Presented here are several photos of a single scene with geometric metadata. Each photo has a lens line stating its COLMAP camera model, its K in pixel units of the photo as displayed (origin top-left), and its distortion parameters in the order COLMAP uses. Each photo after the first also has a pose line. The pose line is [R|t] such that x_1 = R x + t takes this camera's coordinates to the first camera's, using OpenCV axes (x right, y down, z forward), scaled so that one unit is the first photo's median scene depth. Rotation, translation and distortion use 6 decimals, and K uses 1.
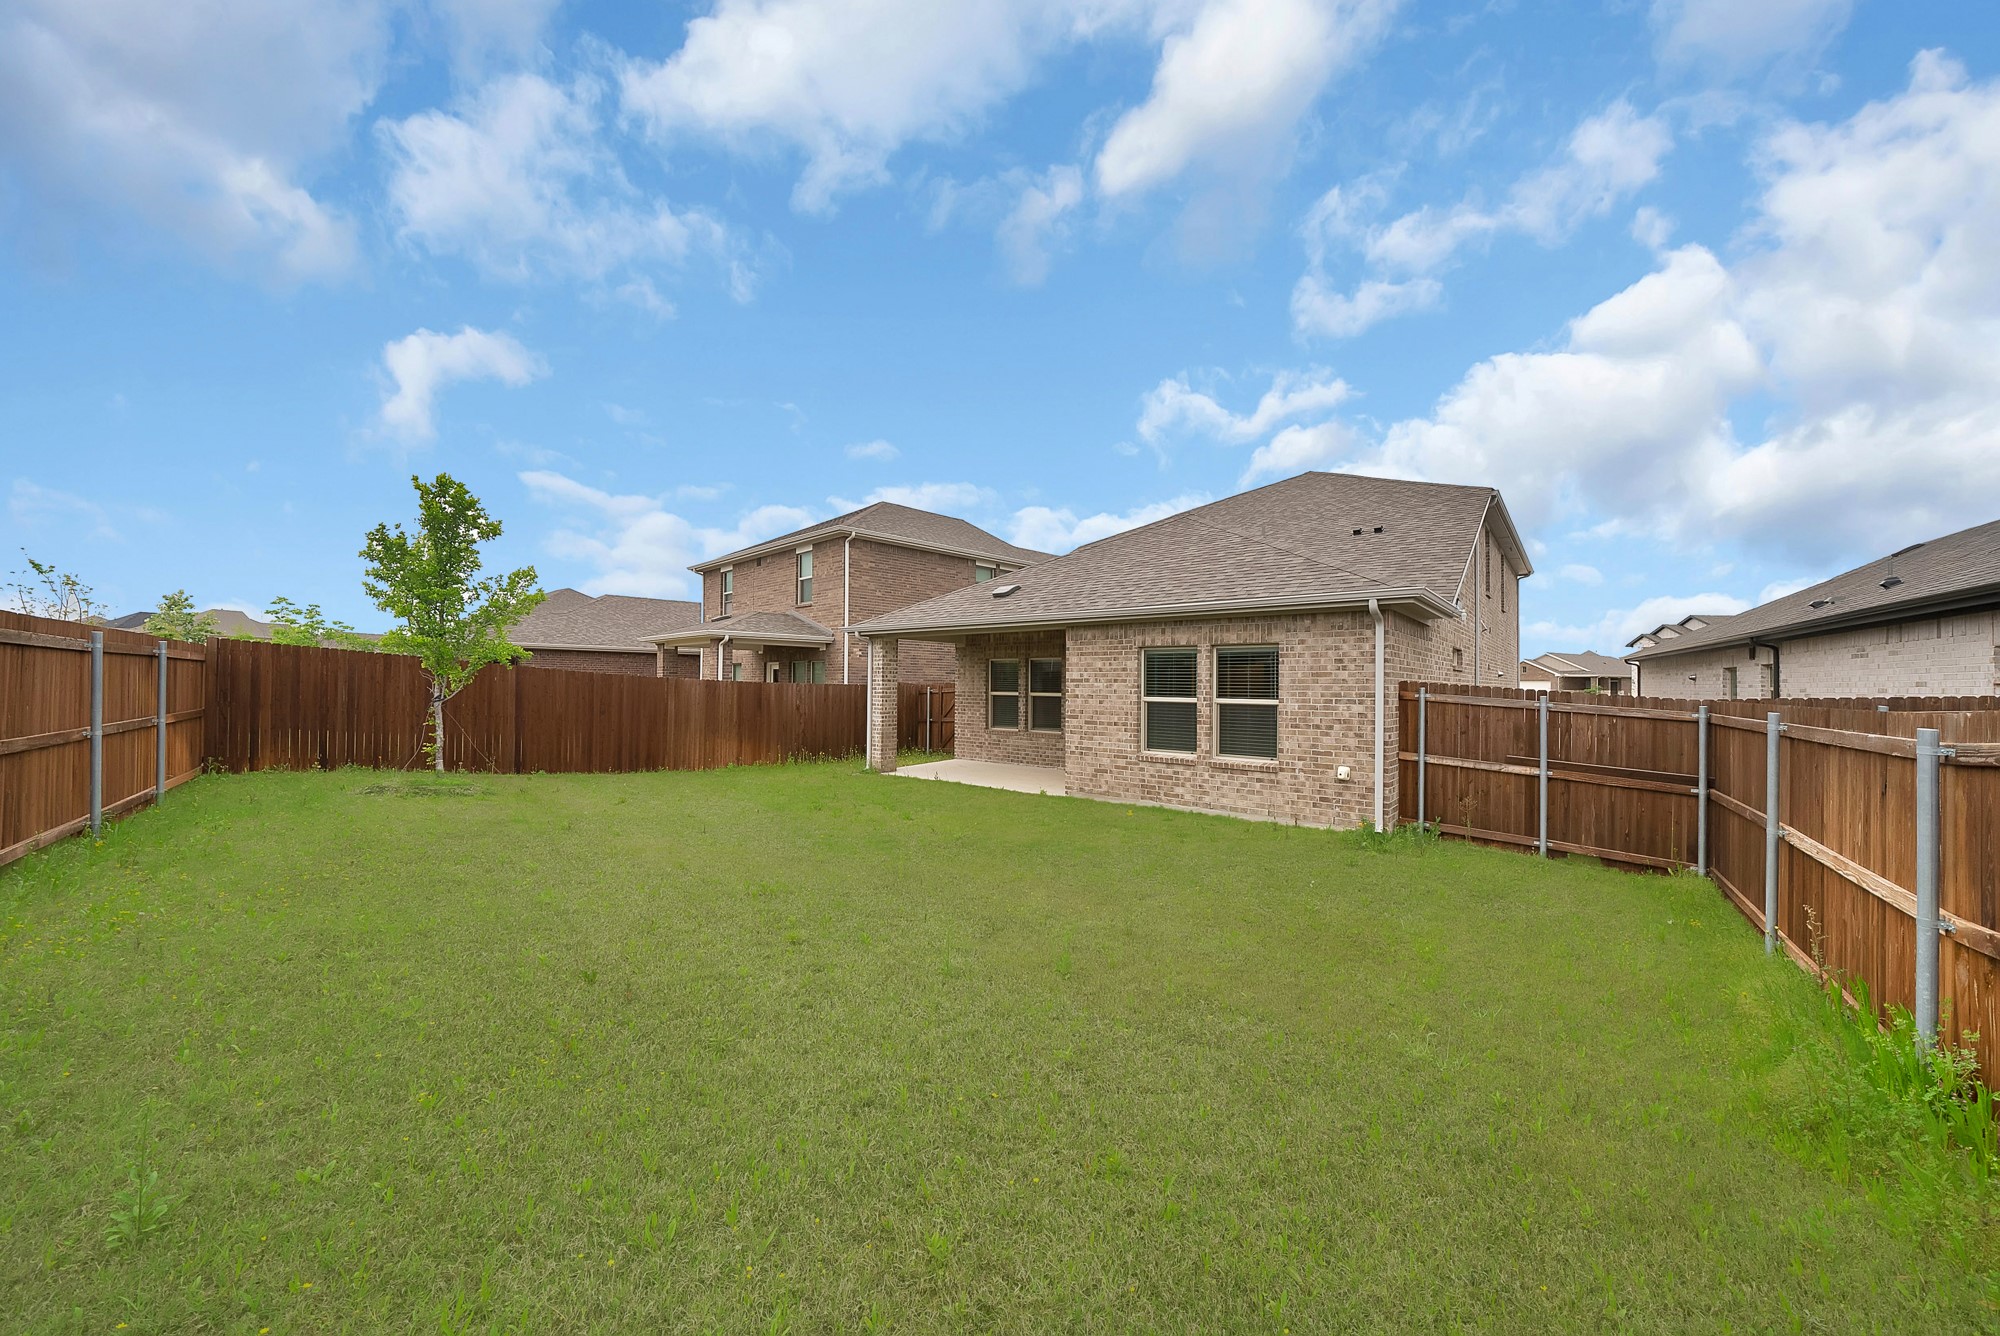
lens RADIAL K [[719.1, 0, 1002.5], [0, 719.1, 676.7], [0, 0, 1]] dist [-0.023843, 0.003173]
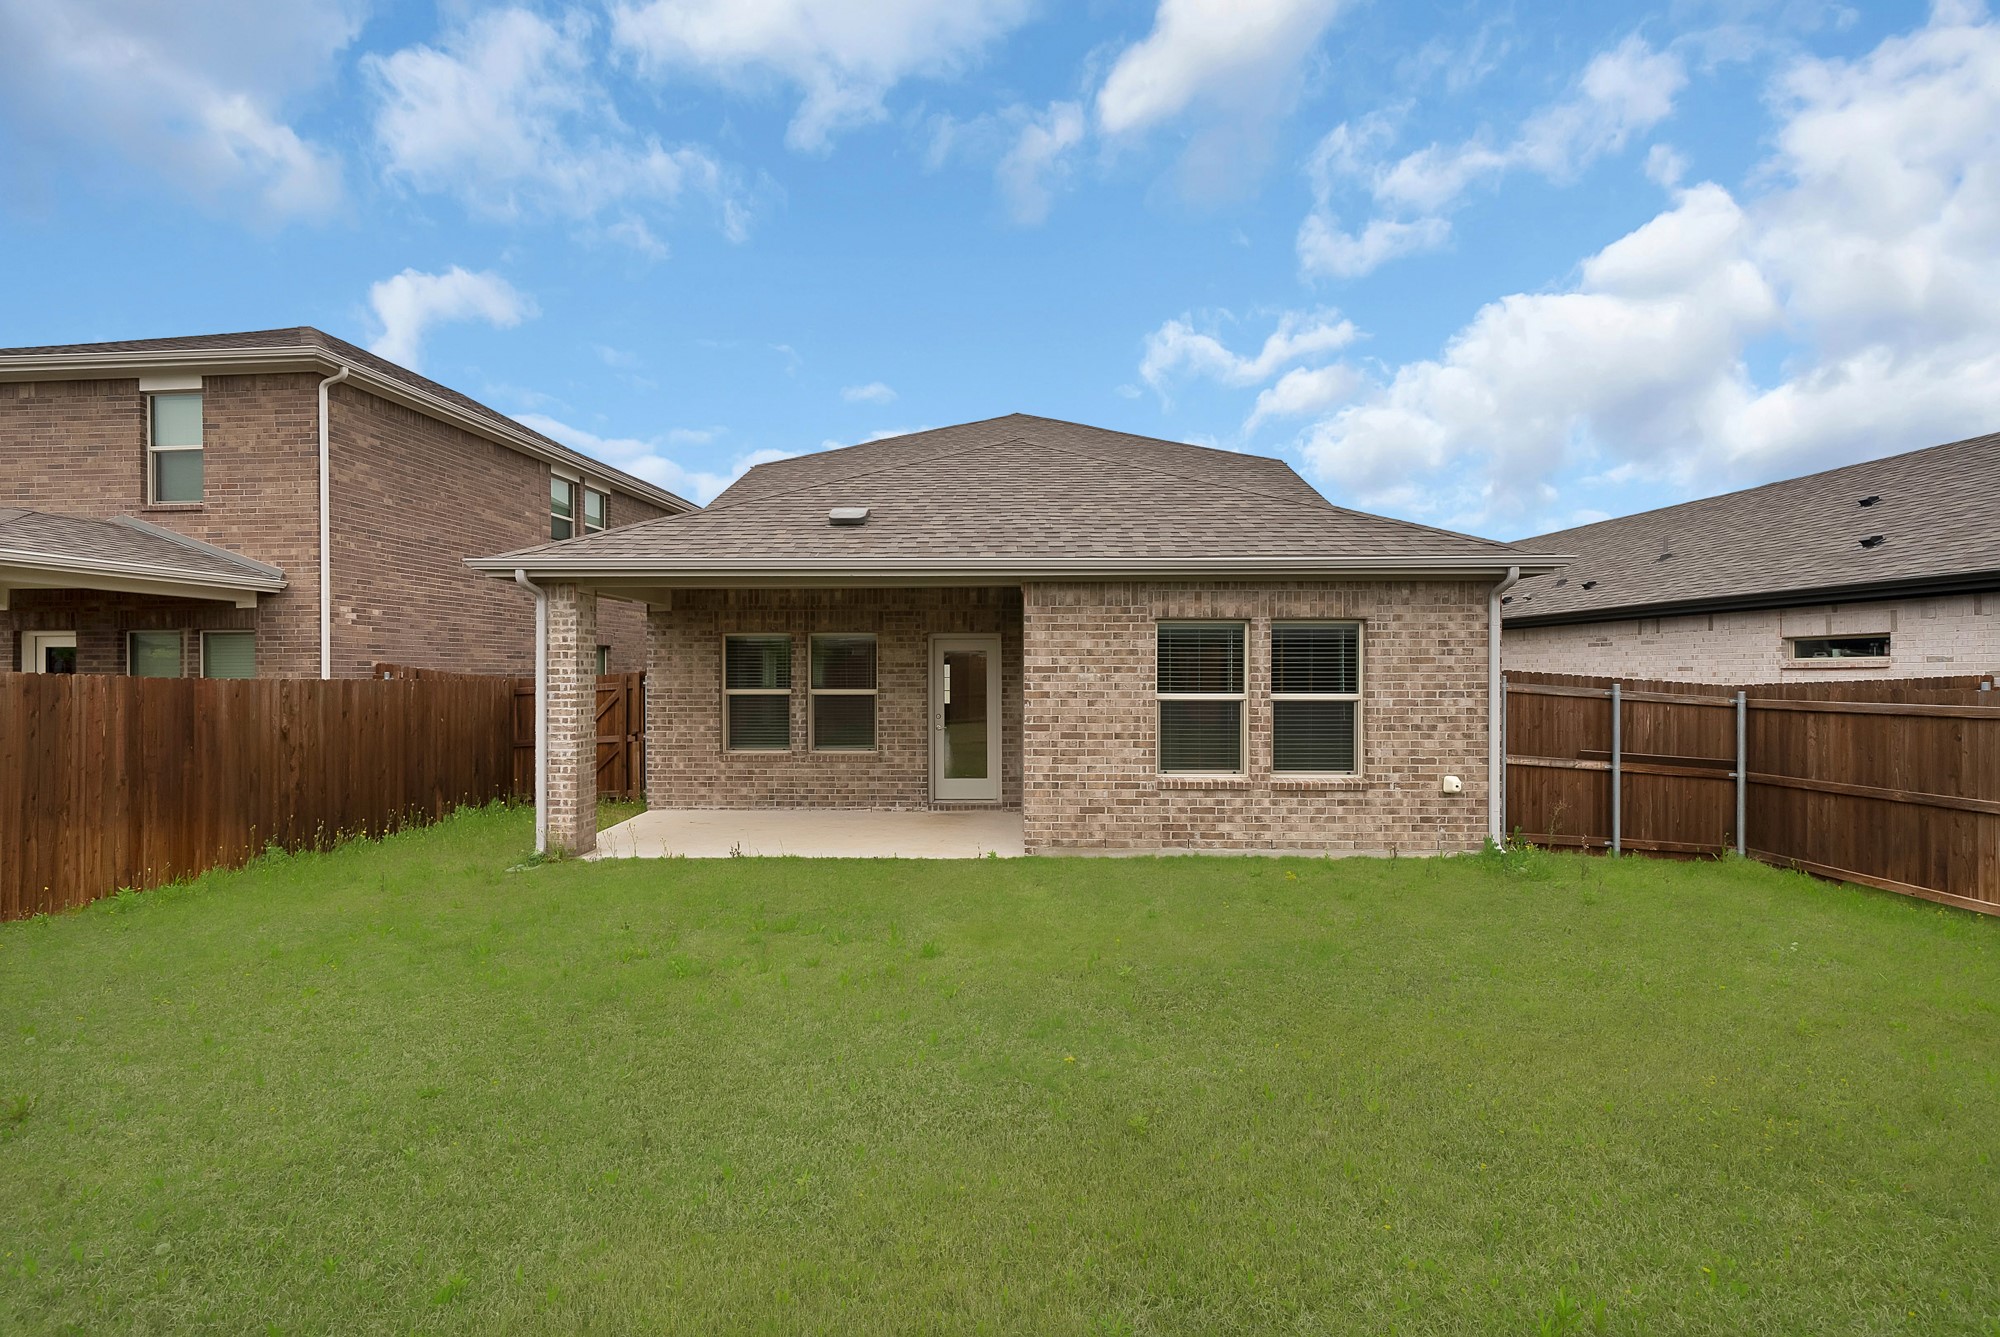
lens RADIAL K [[860.9, 0, 999.7], [0, 860.9, 674.0], [0, 0, 1]] dist [0.002949, 0.000507]
pose [[0.776953, -0.009898, 0.629481, -0.437945], [0.000926, 0.999893, 0.014580, -0.001886], [-0.629558, -0.010745, 0.776879, 0.487508]]
